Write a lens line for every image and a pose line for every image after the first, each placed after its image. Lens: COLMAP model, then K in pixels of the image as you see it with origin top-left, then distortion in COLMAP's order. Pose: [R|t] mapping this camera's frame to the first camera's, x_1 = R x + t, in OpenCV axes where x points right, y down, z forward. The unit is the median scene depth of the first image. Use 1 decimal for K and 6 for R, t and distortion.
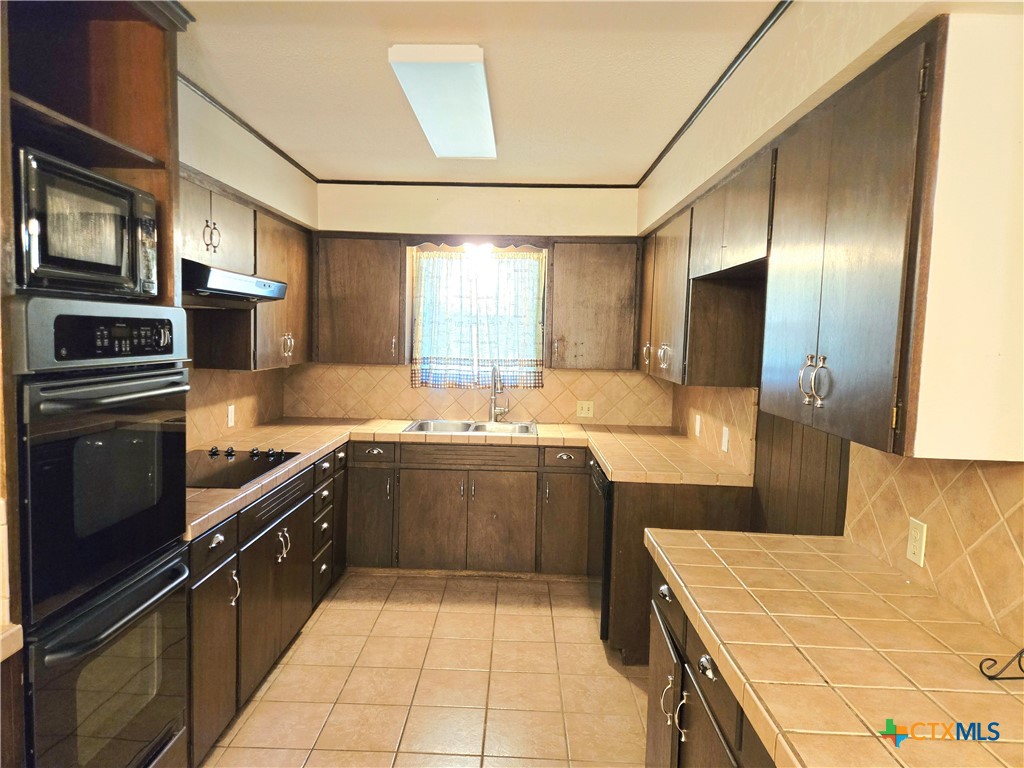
lens RADIAL K [[679.3, 0, 494.8], [0, 679.3, 385.0], [0, 0, 1]] dist [0.070919, -0.062744]
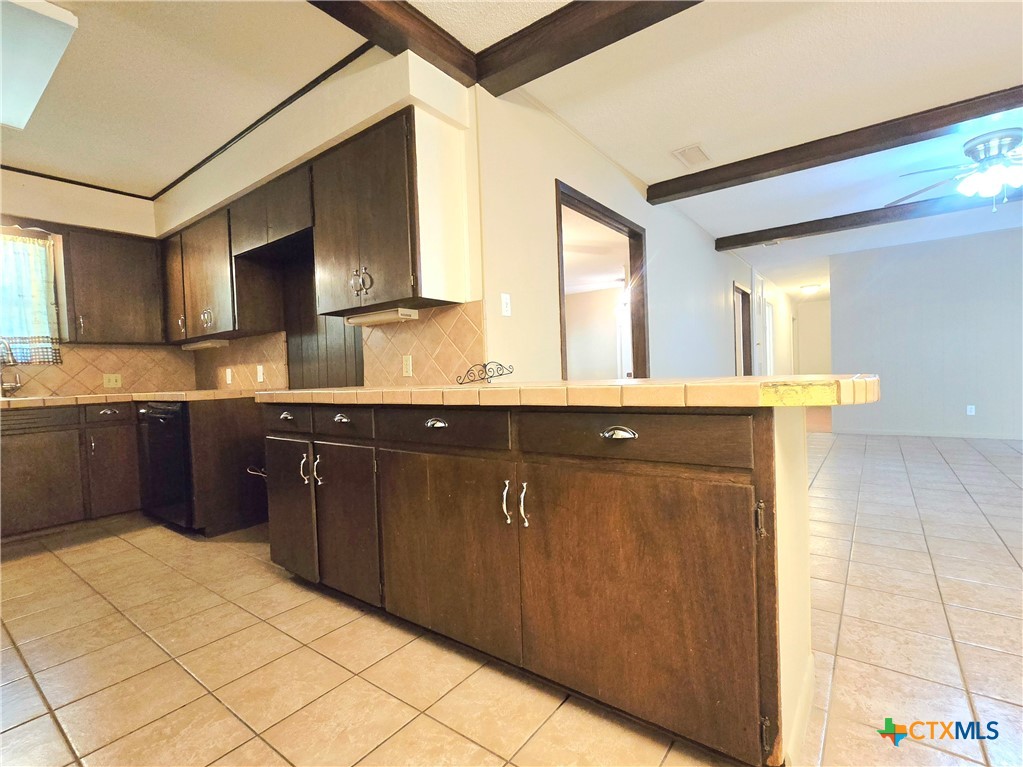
lens RADIAL K [[482.0, 0, 511.5], [0, 482.0, 383.5], [0, 0, 1]] dist [0.001122, 0.000229]
pose [[0.573861, -0.060370, 0.816725, -0.171170], [0.113710, 0.993493, -0.006460, 0.140050], [-0.811020, 0.096577, 0.576991, -0.035213]]
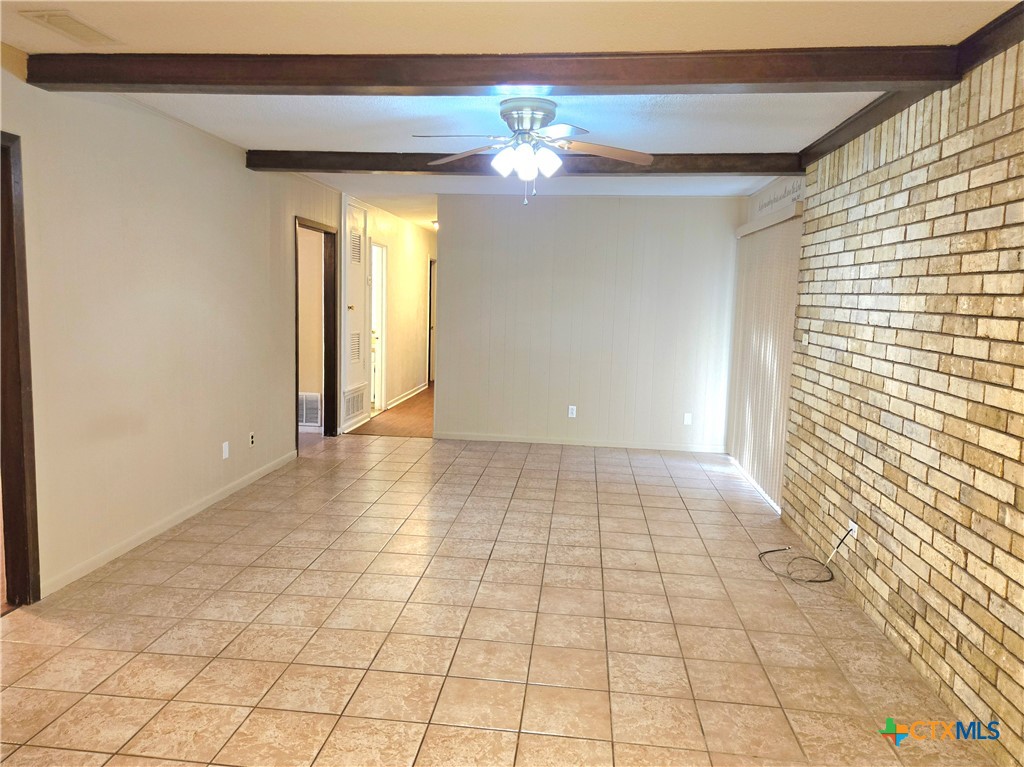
lens RADIAL K [[719.3, 0, 512.0], [0, 719.3, 383.5], [0, 0, 1]] dist [-0.003828, -0.000954]
pose [[0.065080, -0.145464, 0.987221, 0.022117], [0.050689, 0.988523, 0.142314, 0.038196], [-0.996592, 0.040779, 0.071707, -0.285376]]
